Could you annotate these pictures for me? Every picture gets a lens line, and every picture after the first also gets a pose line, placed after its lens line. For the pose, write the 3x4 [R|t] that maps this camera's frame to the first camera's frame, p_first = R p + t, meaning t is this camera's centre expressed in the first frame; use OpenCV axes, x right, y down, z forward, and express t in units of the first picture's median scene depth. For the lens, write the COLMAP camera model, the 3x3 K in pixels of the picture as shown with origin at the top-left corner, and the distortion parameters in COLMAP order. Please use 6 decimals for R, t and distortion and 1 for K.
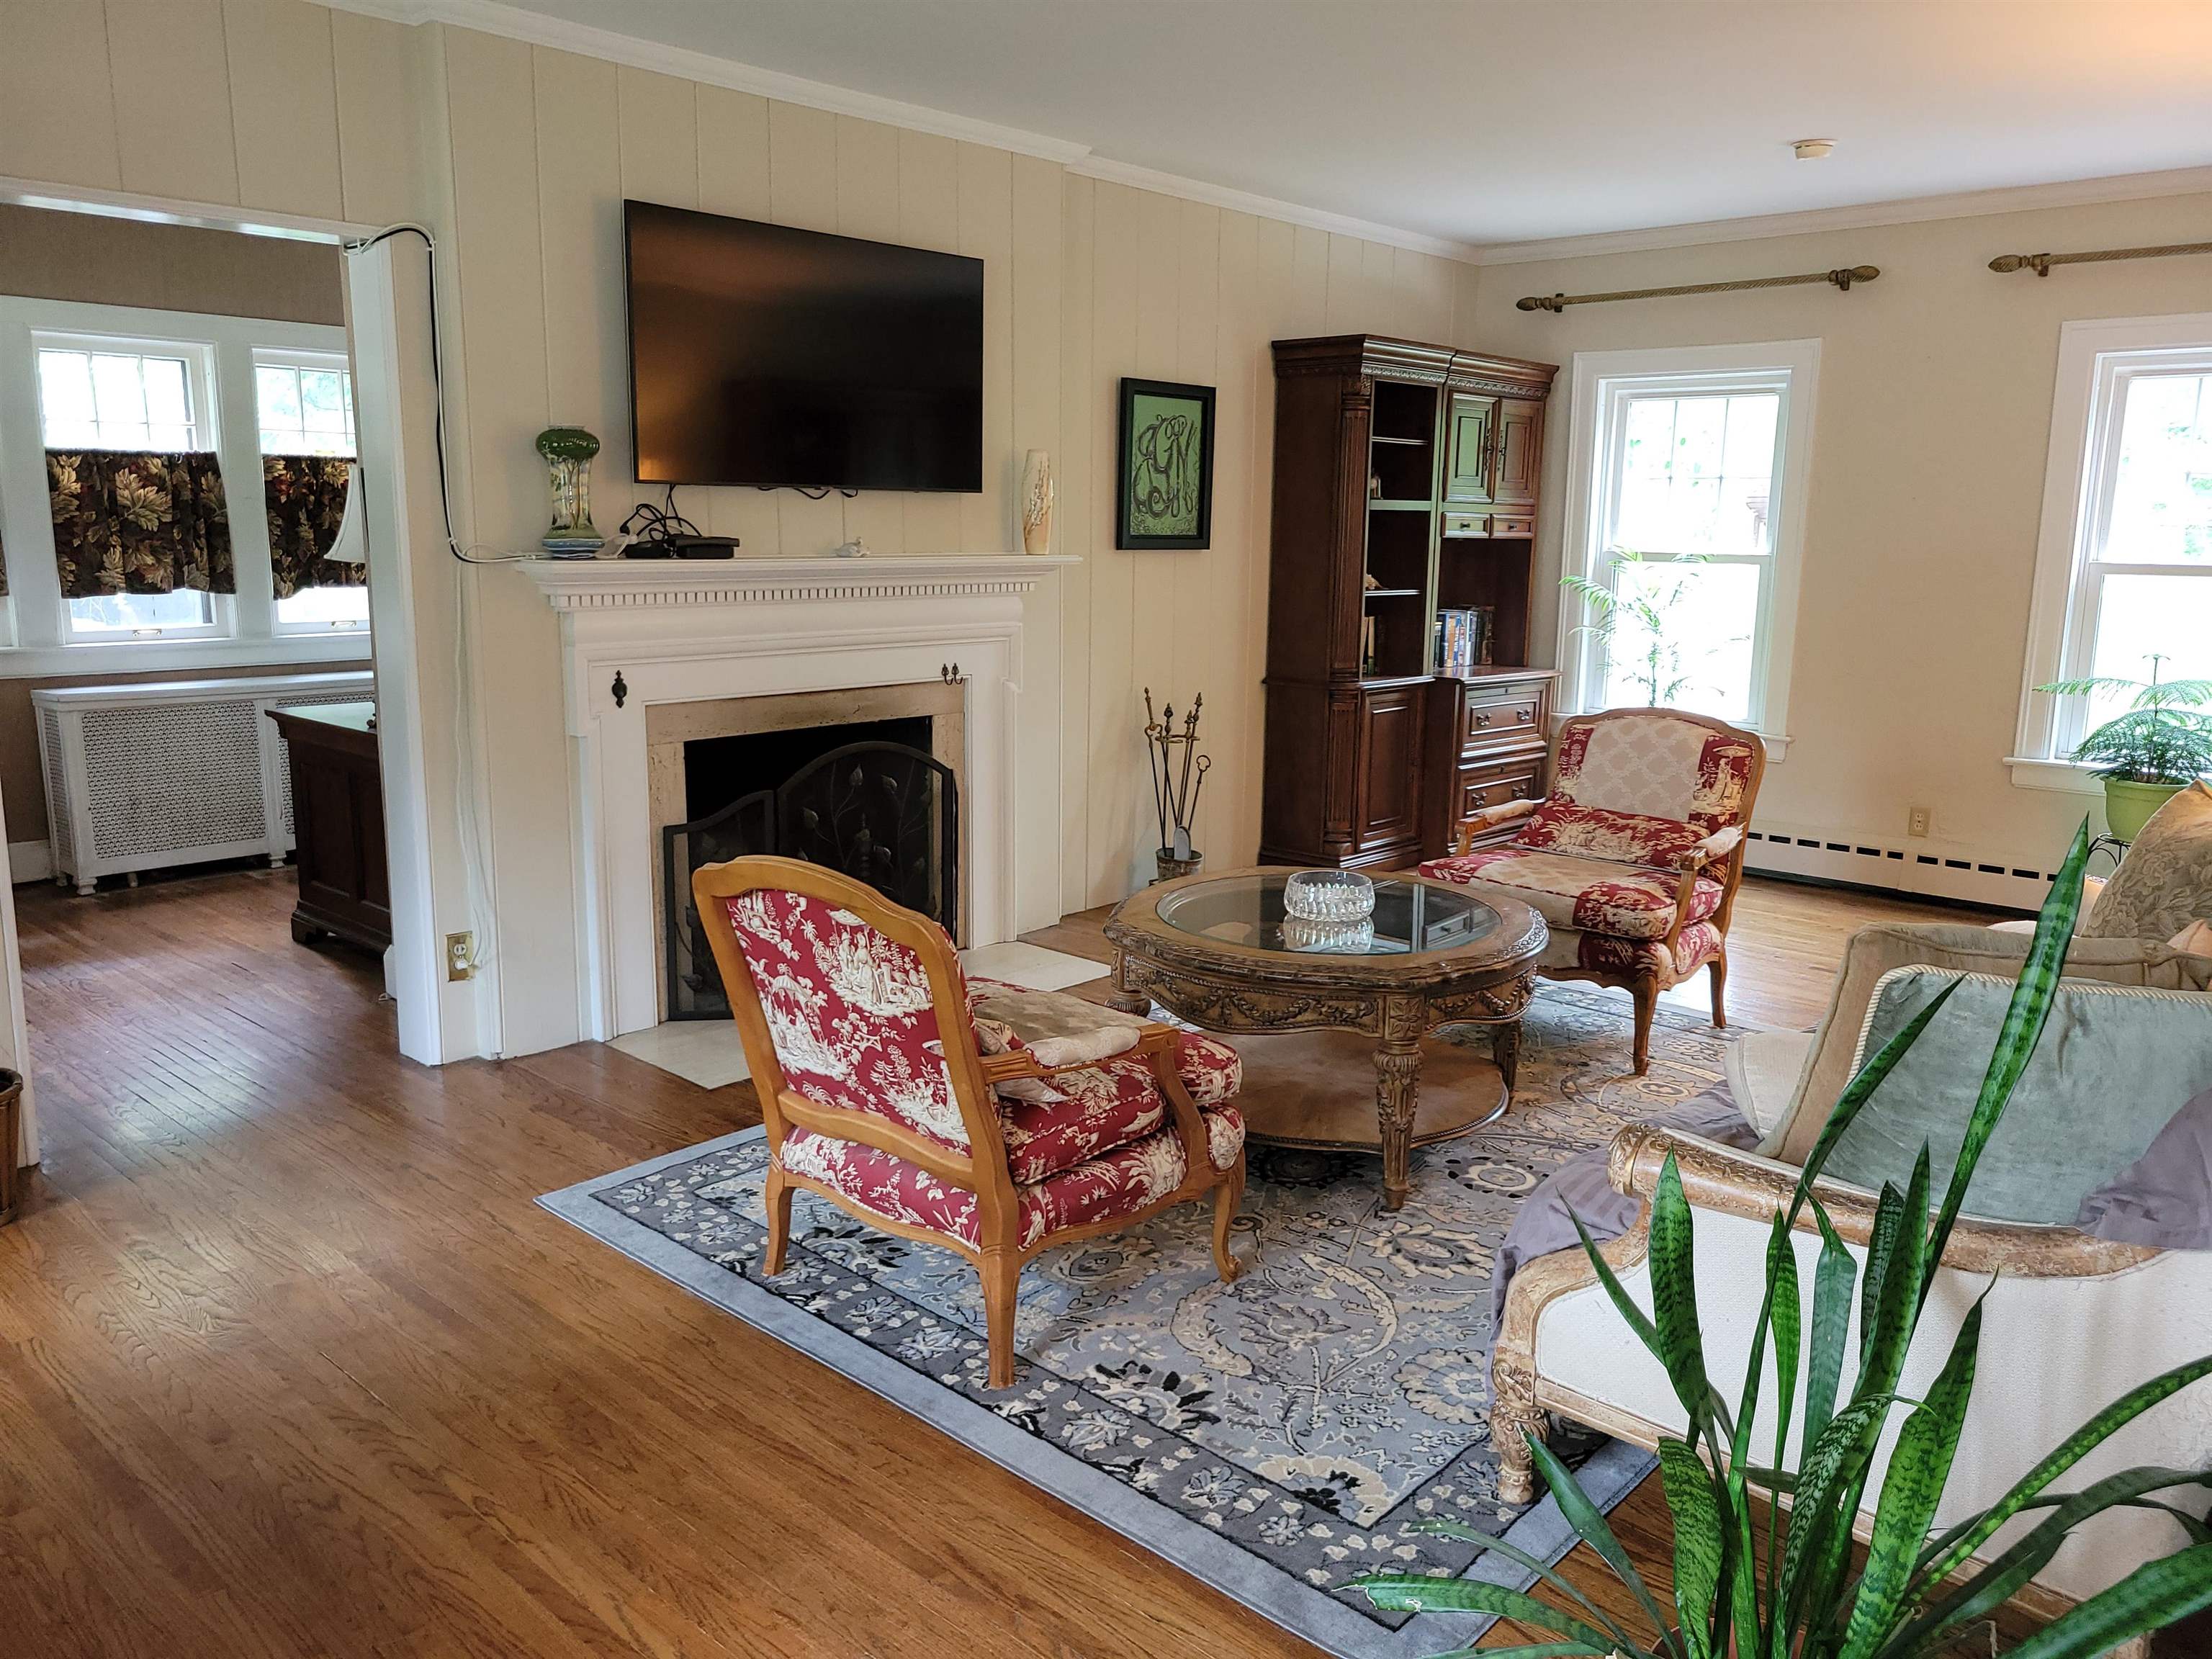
lens RADIAL K [[1699.5, 0, 1108.1], [0, 1699.5, 829.6], [0, 0, 1]] dist [0.037199, -0.012655]
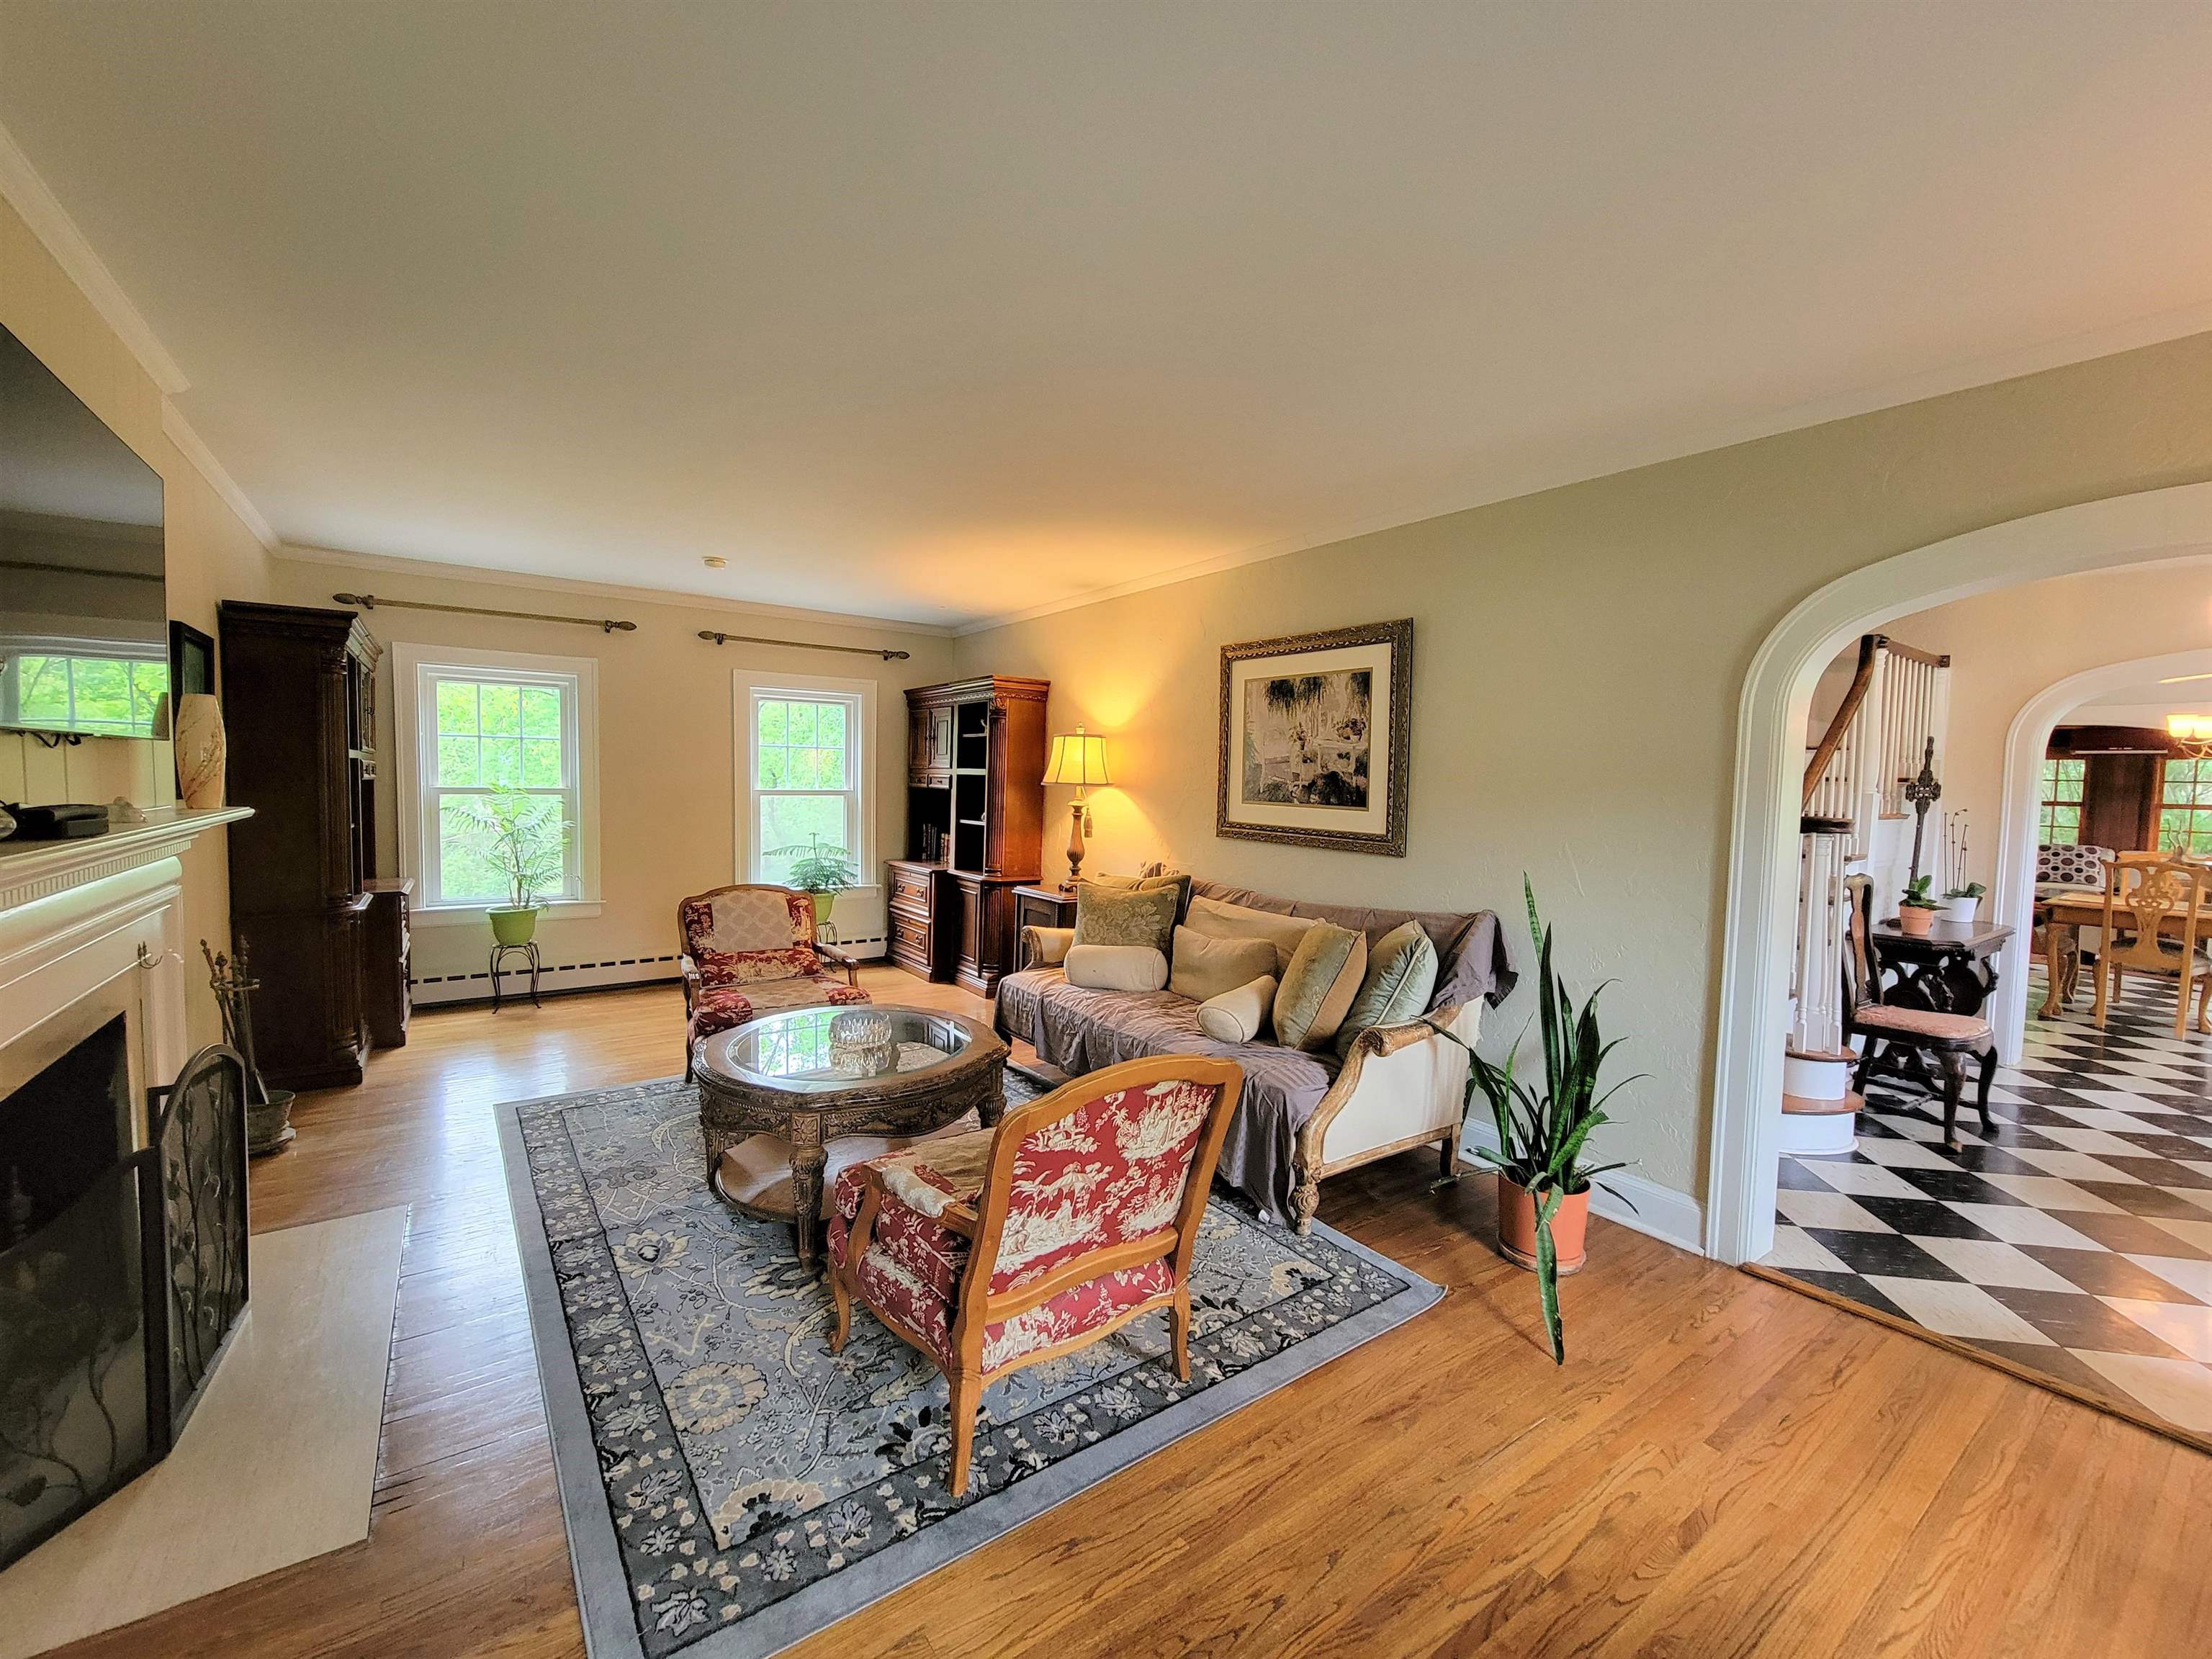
lens RADIAL K [[912.6, 0, 1110.4], [0, 912.6, 829.8], [0, 0, 1]] dist [-0.001372, -0.000054]
pose [[0.191767, -0.066846, 0.979161, -0.658701], [0.162497, 0.986070, 0.035493, -0.138819], [-0.967895, 0.152305, 0.199958, 0.683808]]
